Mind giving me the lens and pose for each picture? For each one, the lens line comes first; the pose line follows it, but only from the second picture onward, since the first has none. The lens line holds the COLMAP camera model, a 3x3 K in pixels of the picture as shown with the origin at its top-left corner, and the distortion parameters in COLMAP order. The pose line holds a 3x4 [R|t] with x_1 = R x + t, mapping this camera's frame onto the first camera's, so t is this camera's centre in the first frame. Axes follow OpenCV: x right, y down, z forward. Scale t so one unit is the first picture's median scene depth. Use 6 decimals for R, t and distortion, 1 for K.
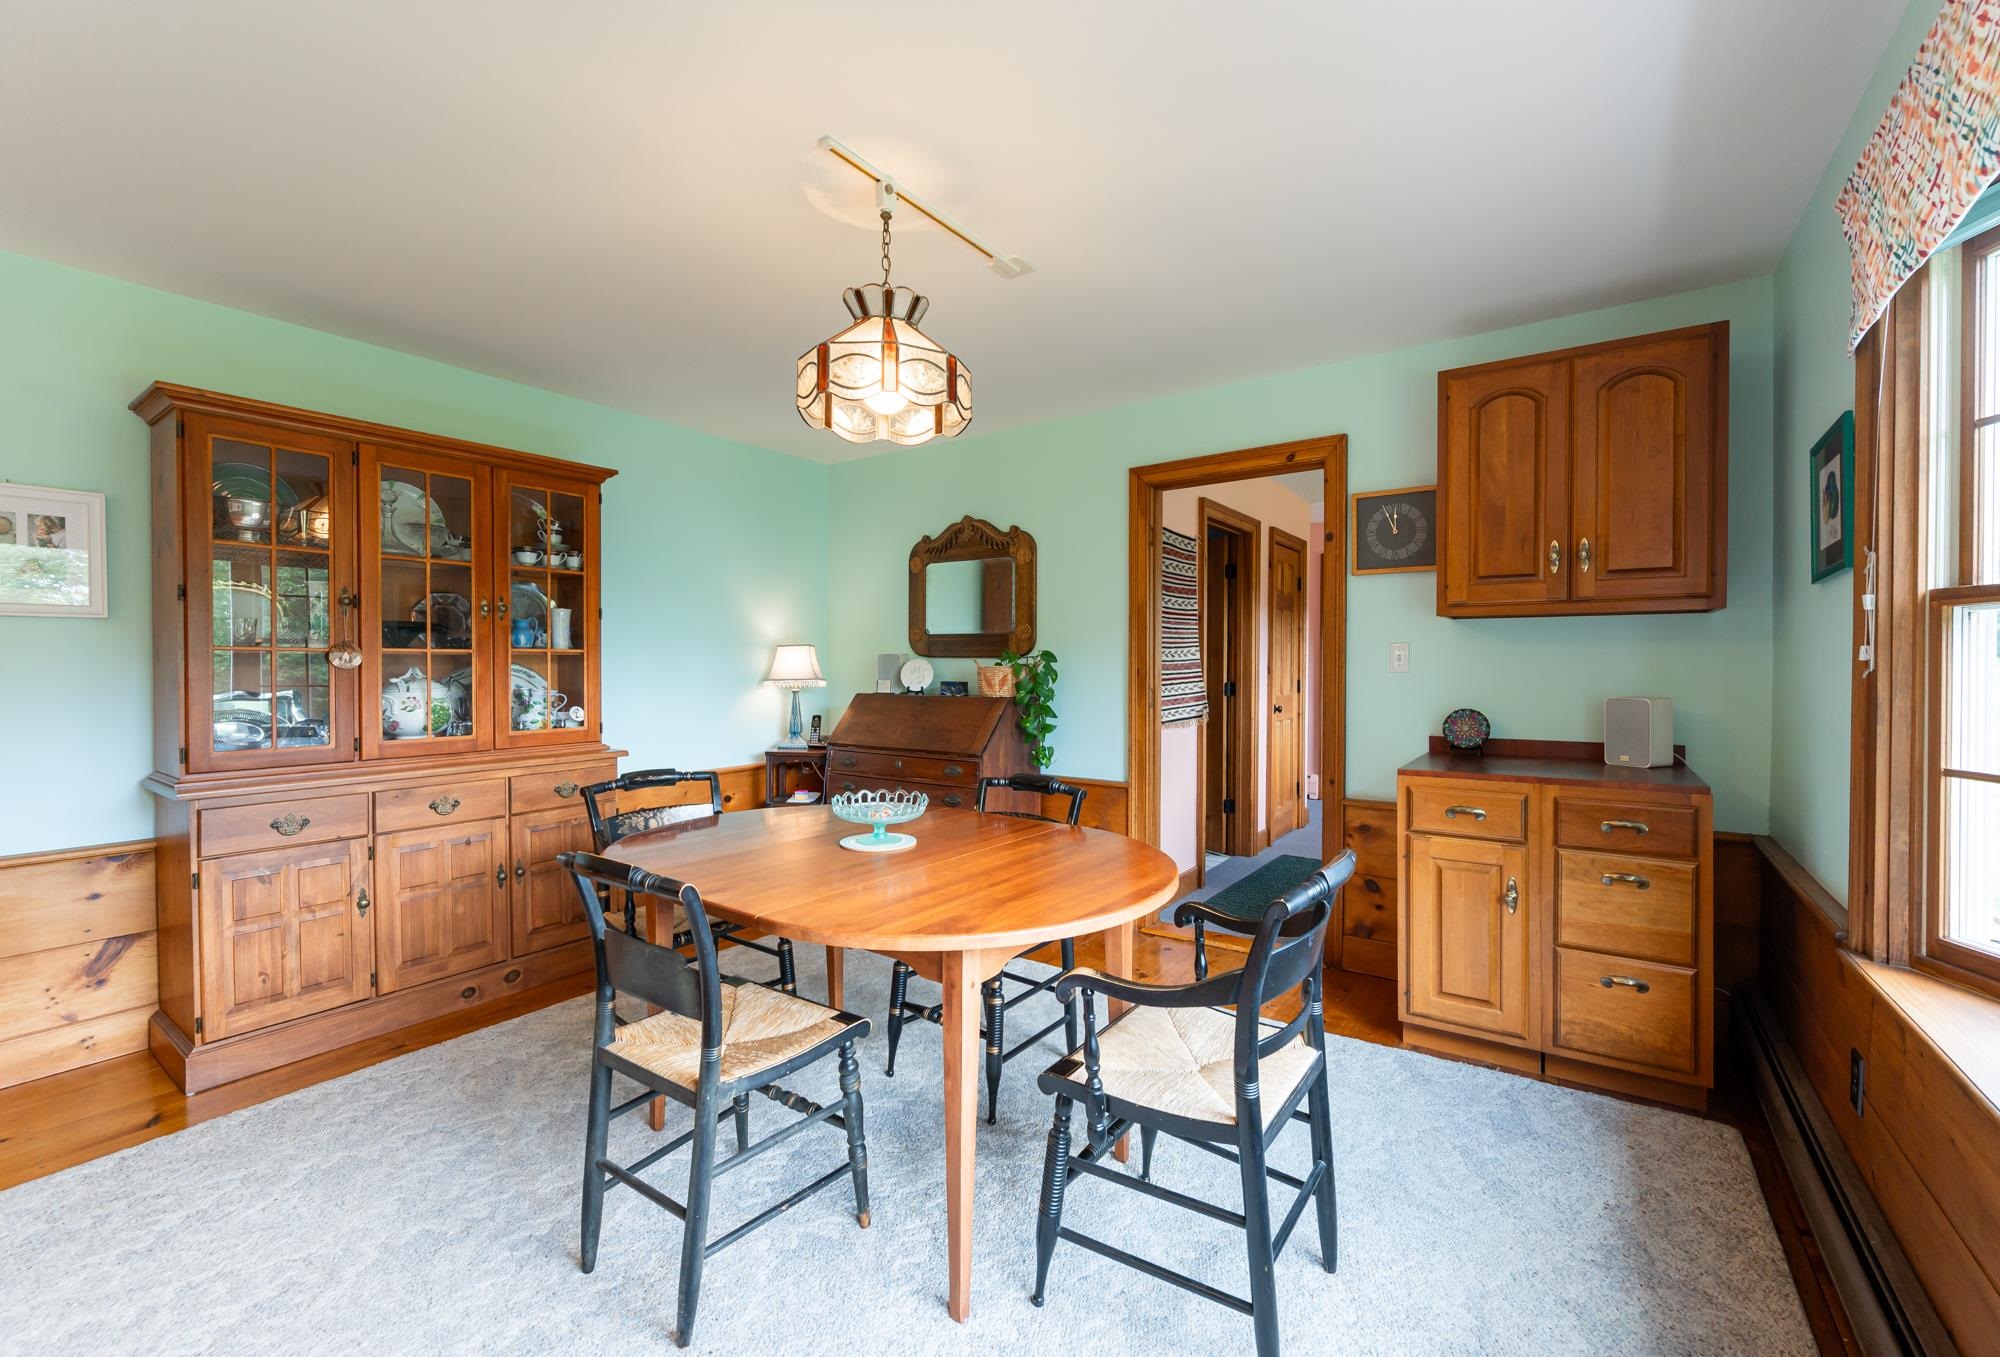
lens RADIAL K [[815.7, 0, 995.5], [0, 815.7, 671.5], [0, 0, 1]] dist [-0.002271, -0.000034]
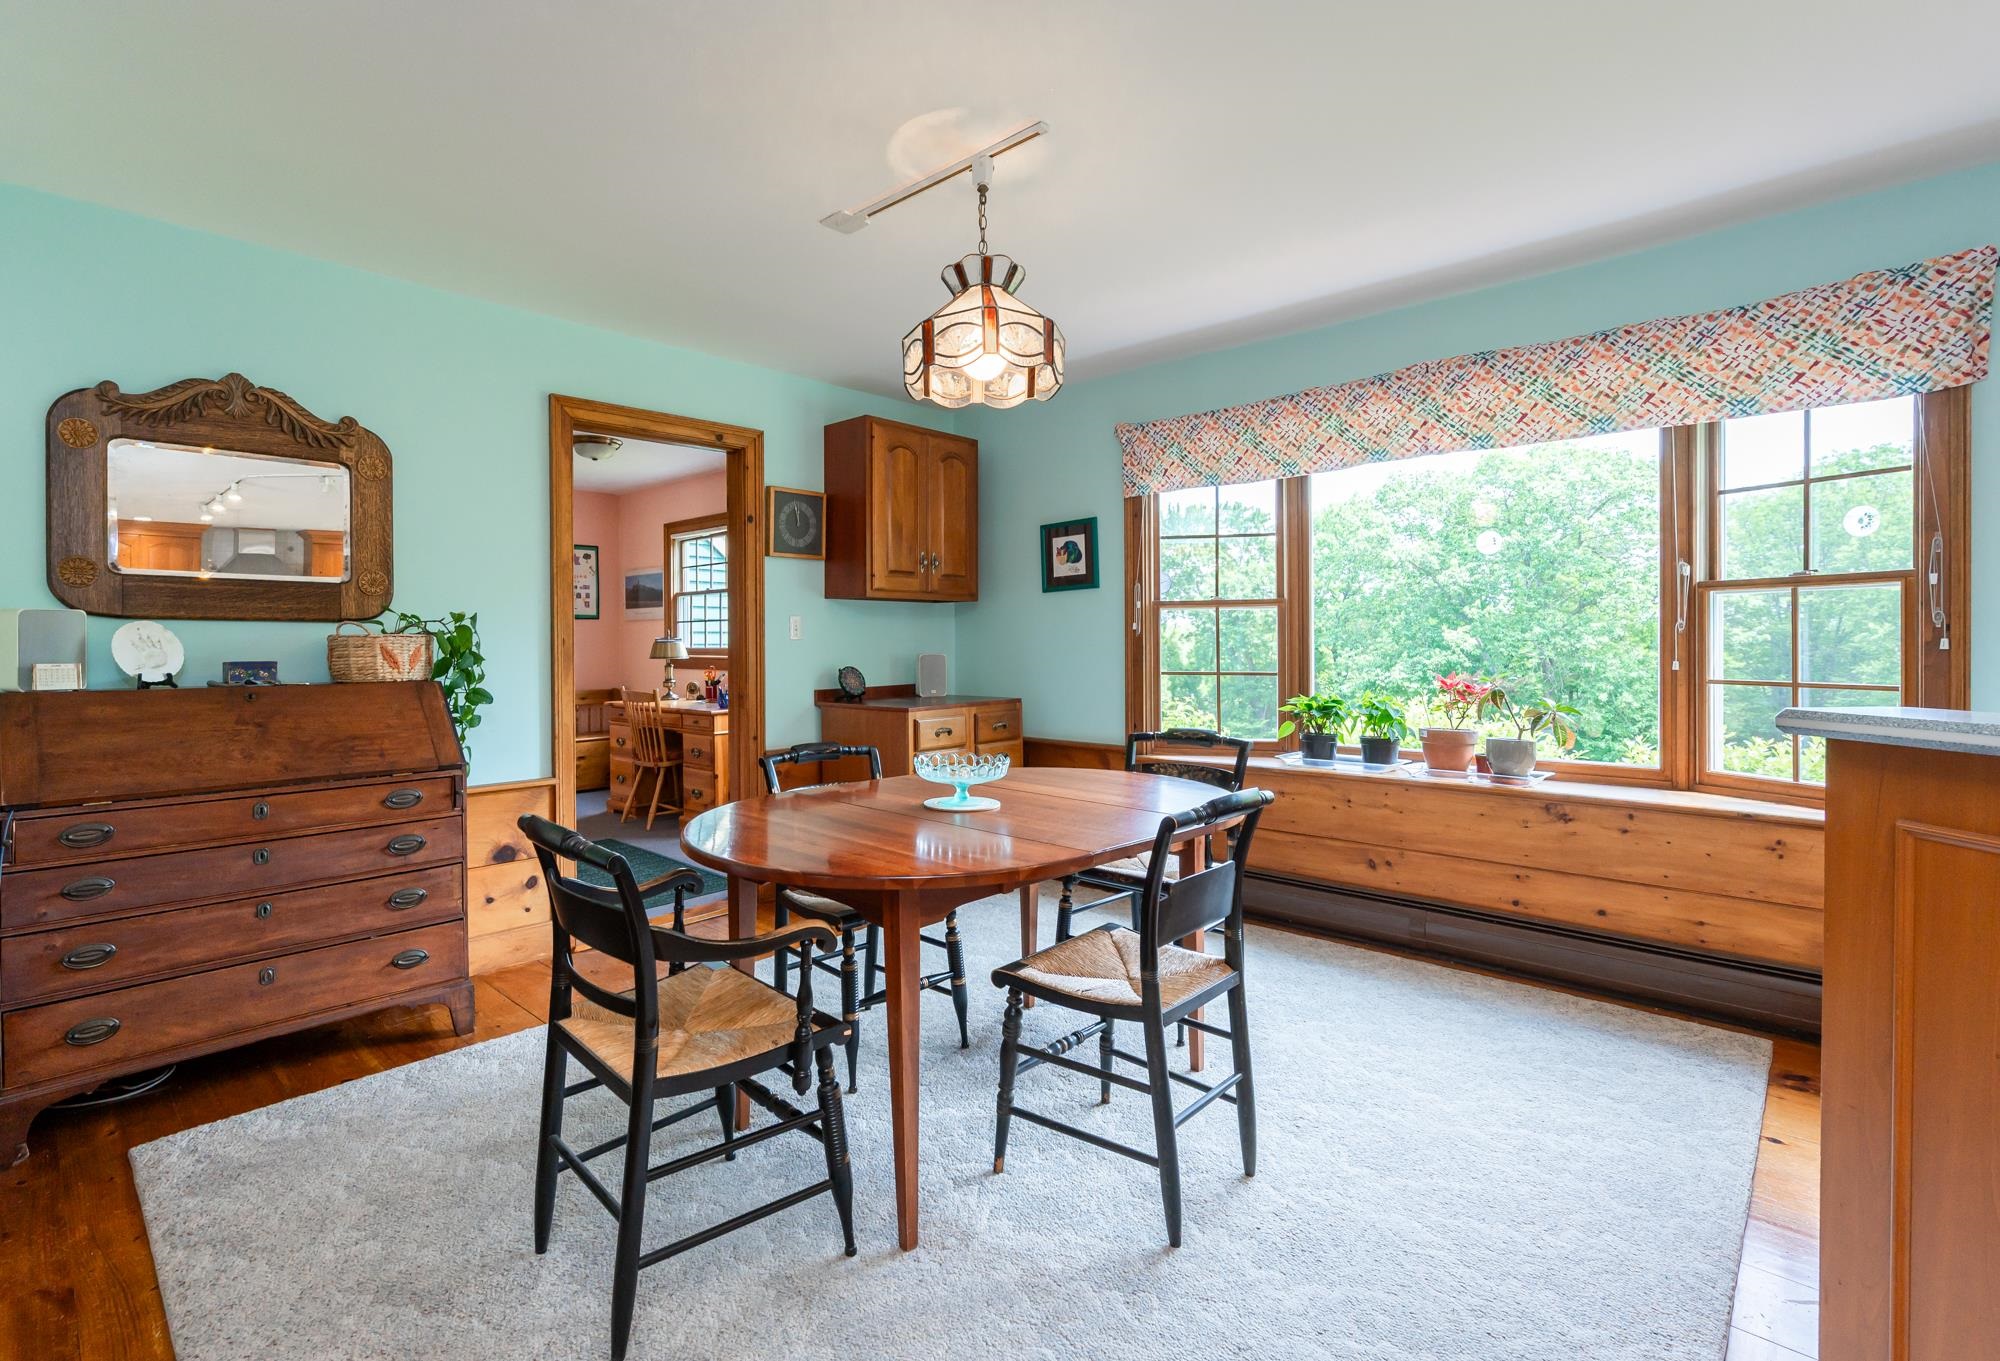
lens RADIAL K [[931.0, 0, 954.6], [0, 931.0, 654.6], [0, 0, 1]] dist [0.001212, 0.000280]
pose [[0.160072, -0.013263, 0.987016, -0.858512], [0.015177, 0.999825, 0.010974, 0.011322], [-0.986989, 0.013223, 0.160246, 0.557798]]
